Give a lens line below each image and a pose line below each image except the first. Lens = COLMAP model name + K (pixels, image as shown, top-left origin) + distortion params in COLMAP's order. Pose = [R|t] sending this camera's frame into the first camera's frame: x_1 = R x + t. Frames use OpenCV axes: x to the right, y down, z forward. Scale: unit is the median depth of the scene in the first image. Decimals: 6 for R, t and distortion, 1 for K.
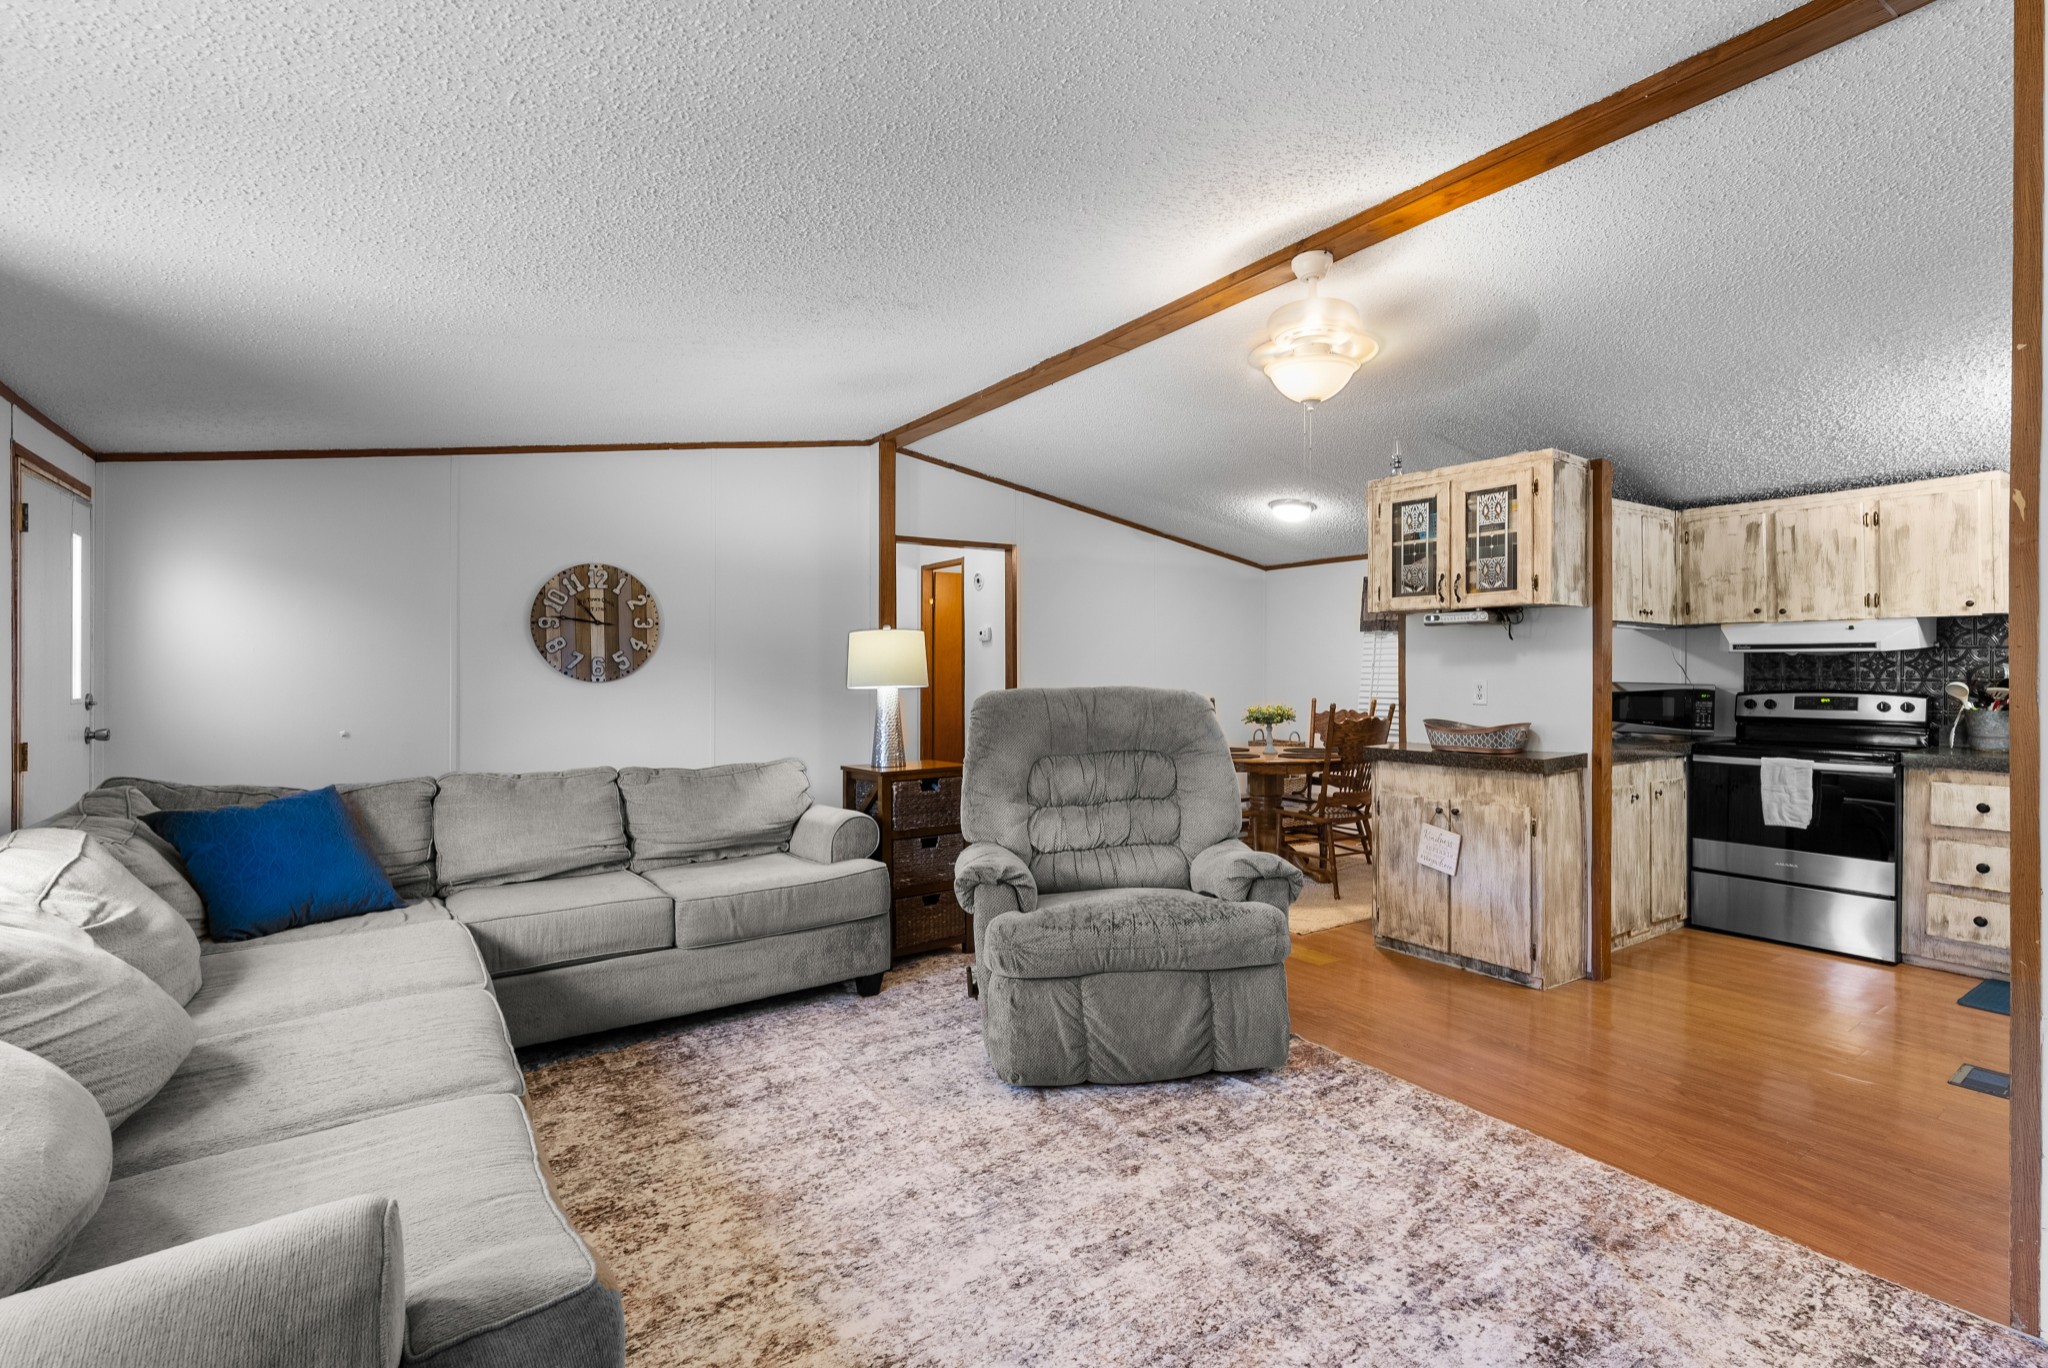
lens RADIAL K [[938.0, 0, 1032.3], [0, 938.0, 666.8], [0, 0, 1]] dist [-0.012481, 0.005194]
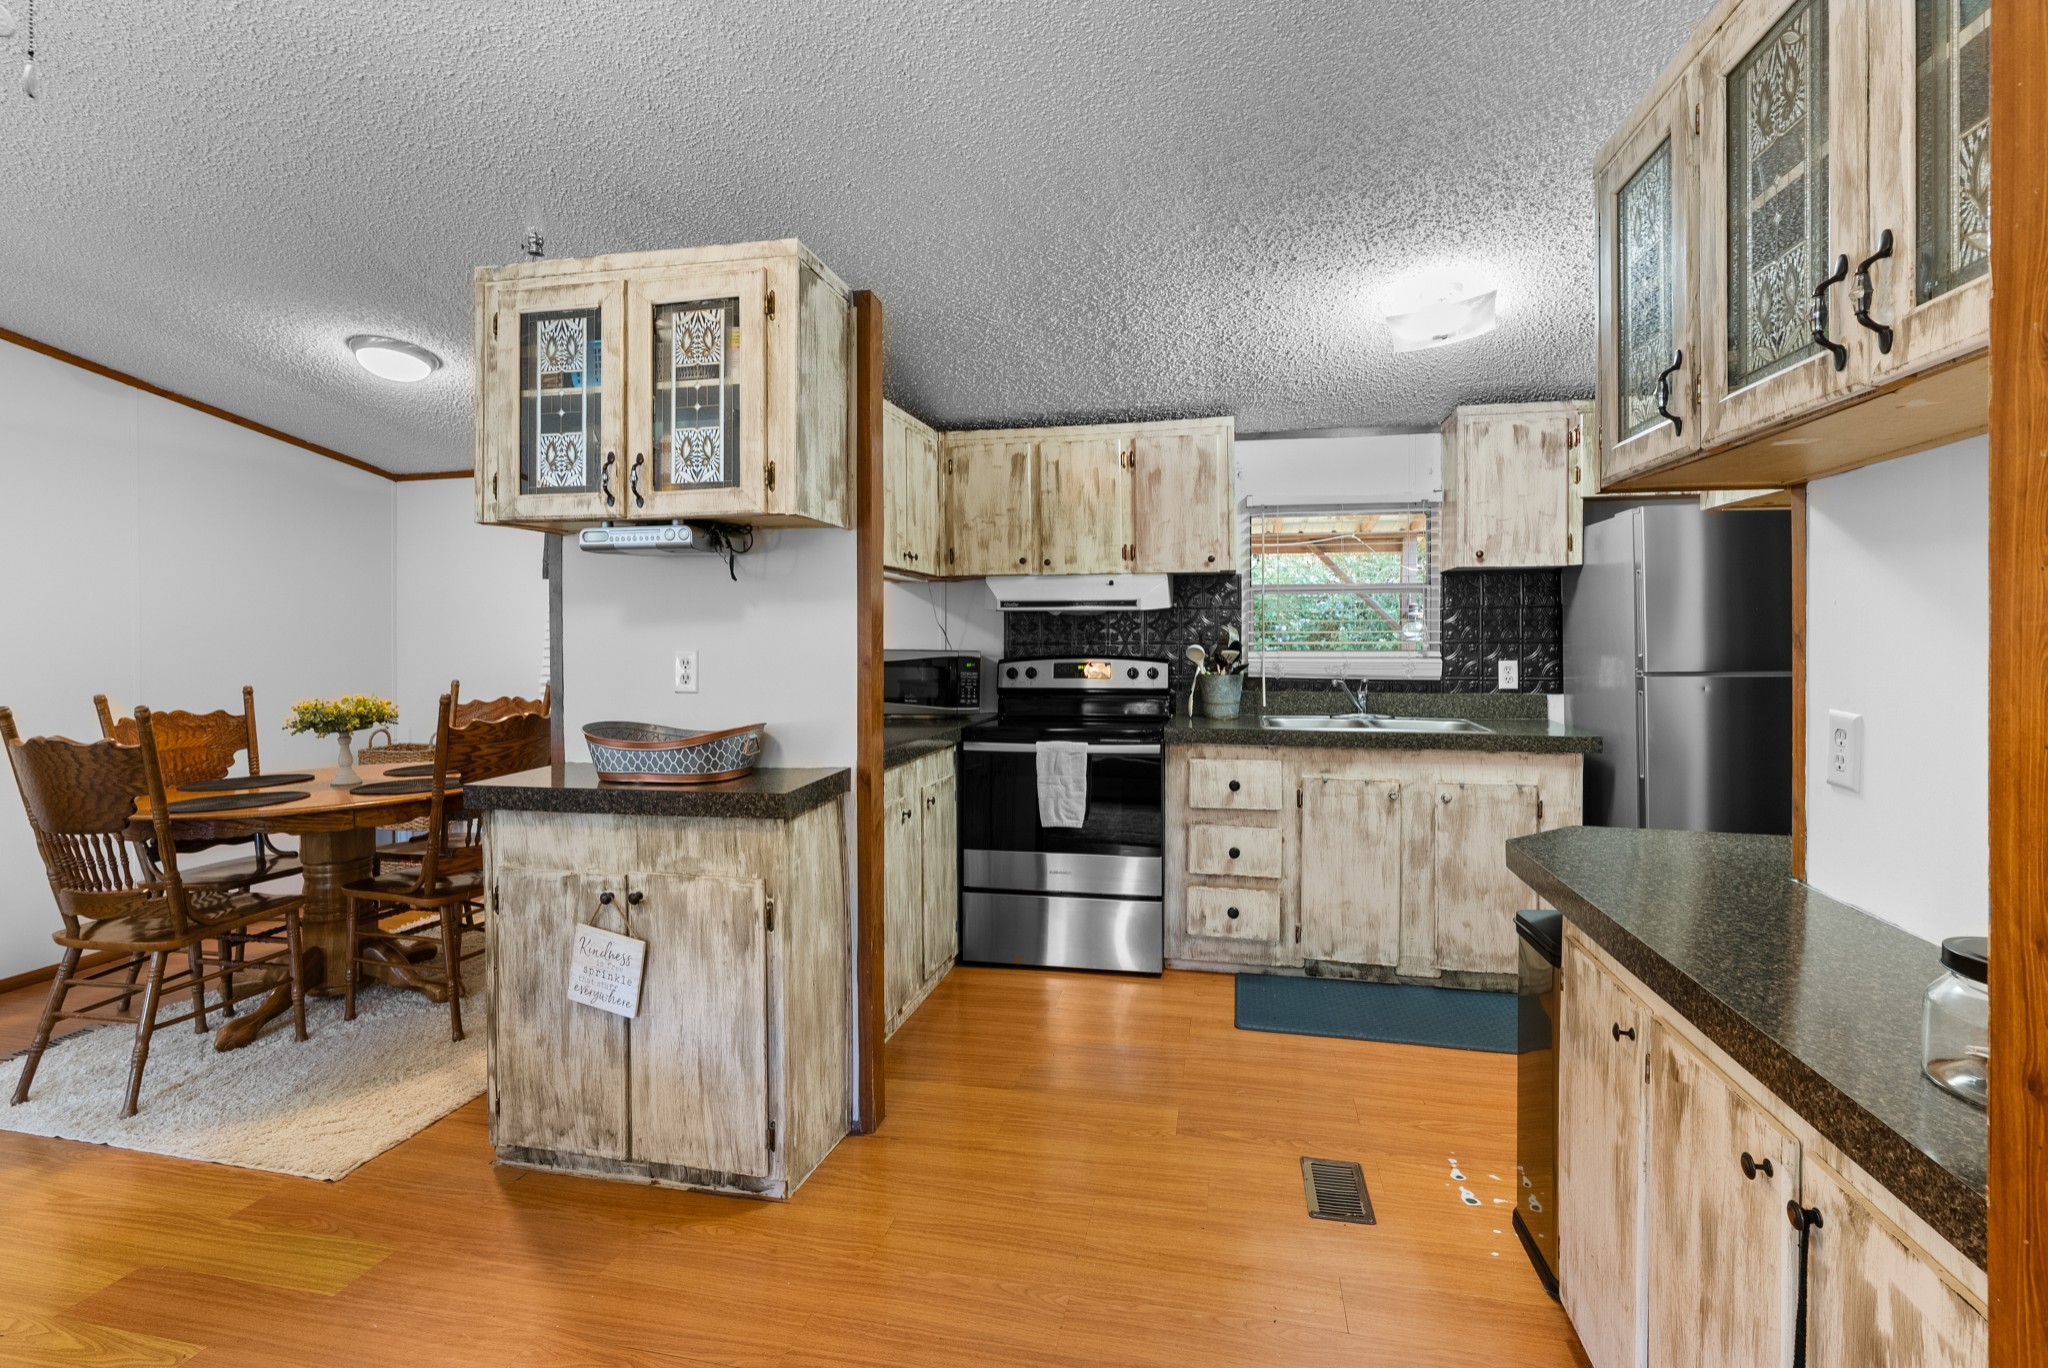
lens RADIAL K [[938.0, 0, 1030.4], [0, 938.0, 638.1], [0, 0, 1]] dist [-0.012481, 0.005194]
pose [[0.732235, -0.006194, 0.681024, 0.250486], [0.002858, 0.999978, 0.006022, 0.003714], [-0.681046, -0.002463, 0.732236, 0.448705]]
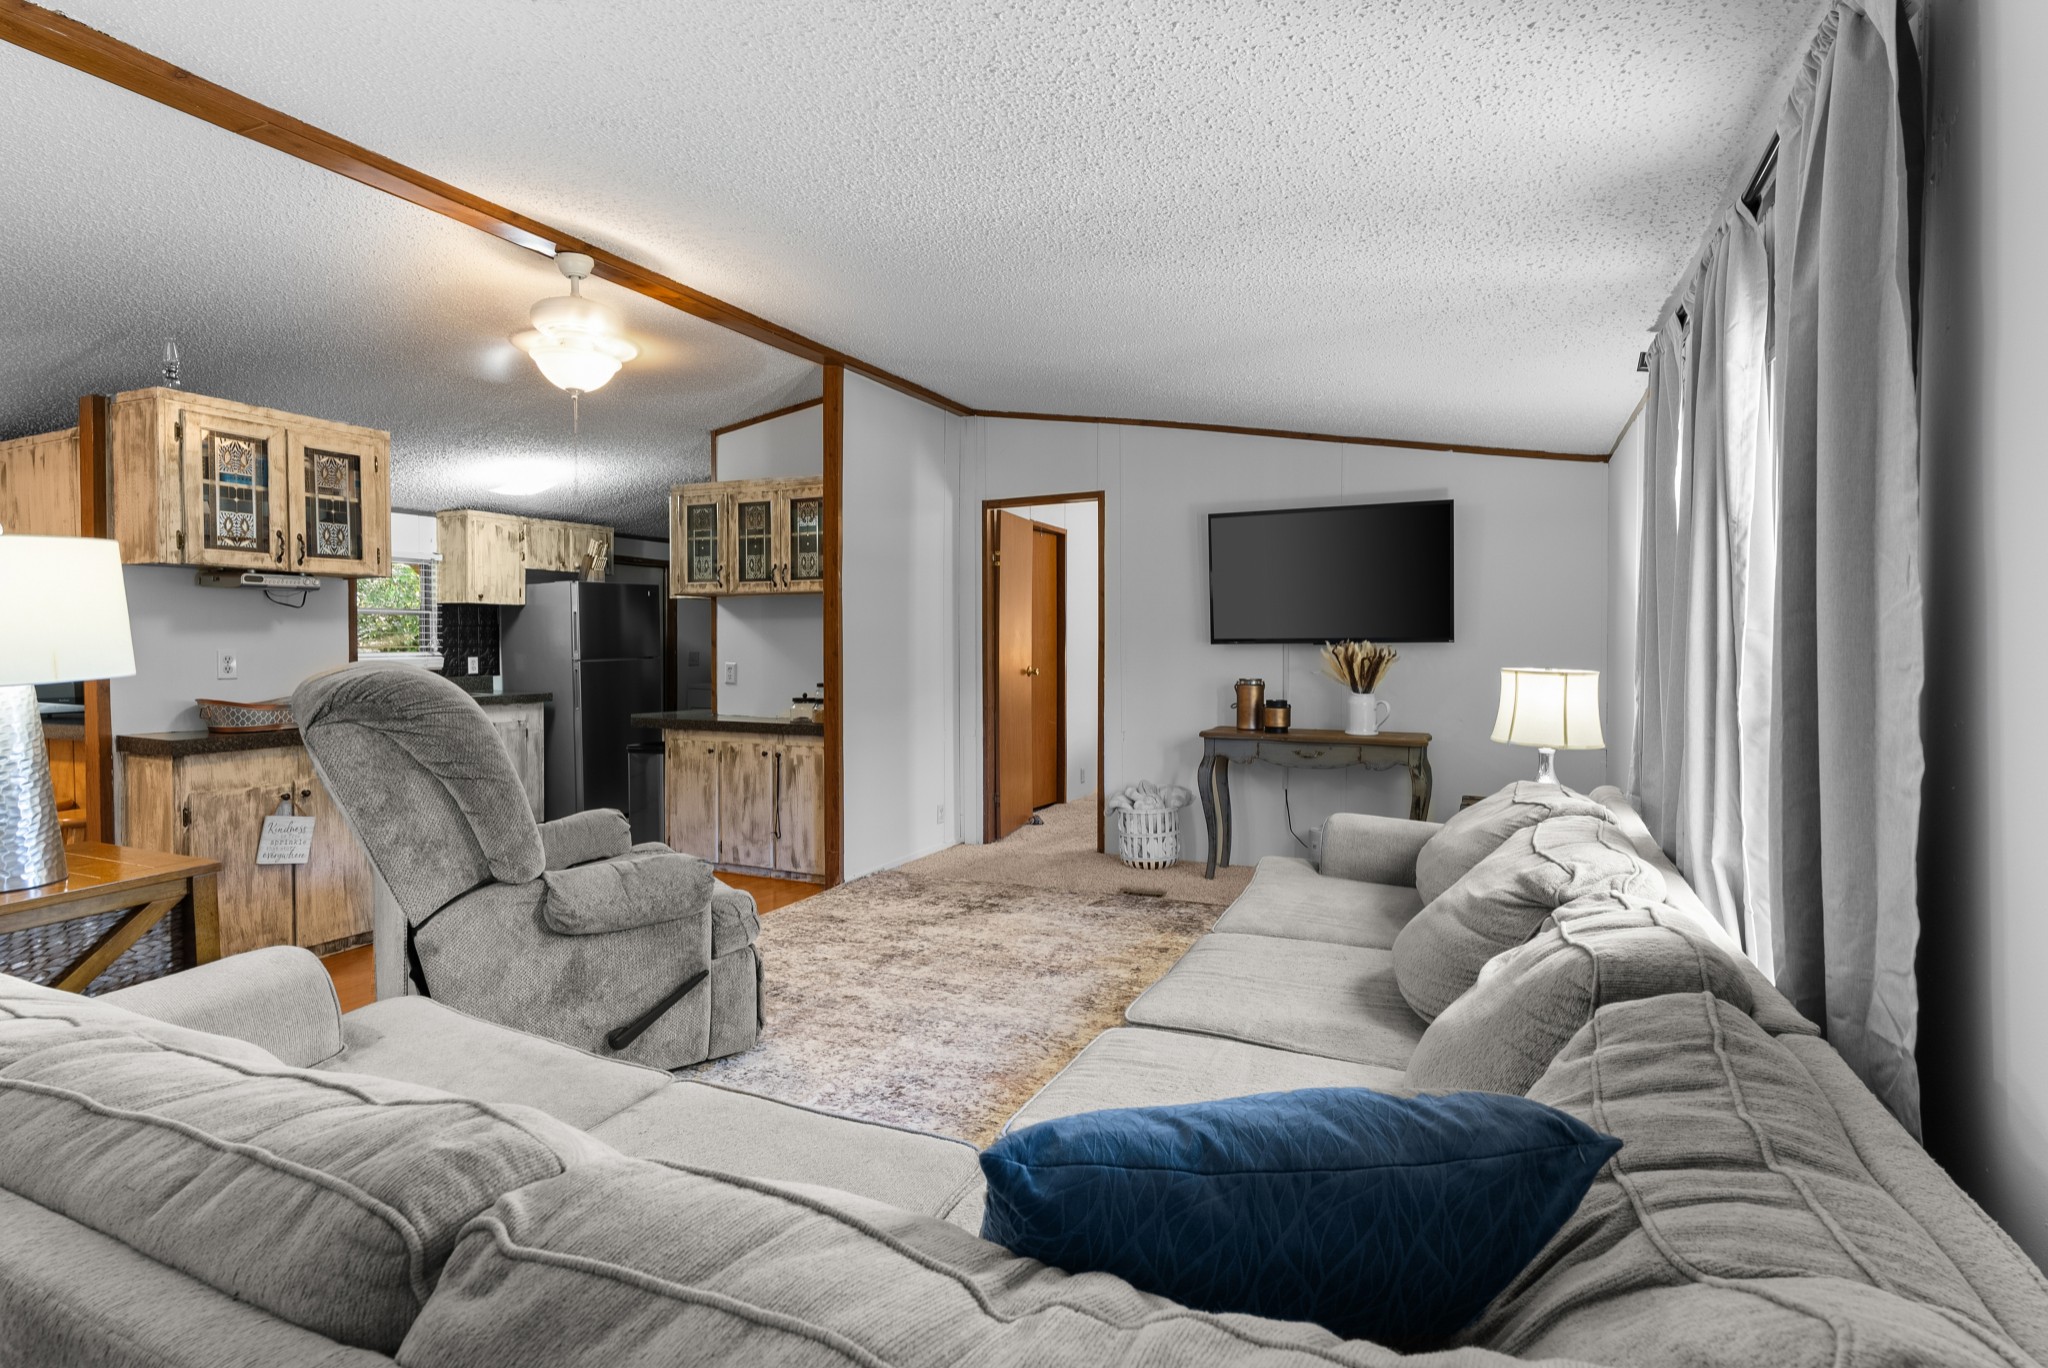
lens RADIAL K [[1021.6, 0, 1044.2], [0, 1021.6, 662.2], [0, 0, 1]] dist [-0.020144, 0.000557]
pose [[-0.520182, -0.018729, 0.853850, -0.761295], [-0.000985, 0.999772, 0.021330, 0.004024], [-0.854055, 0.010254, -0.520082, 0.881431]]
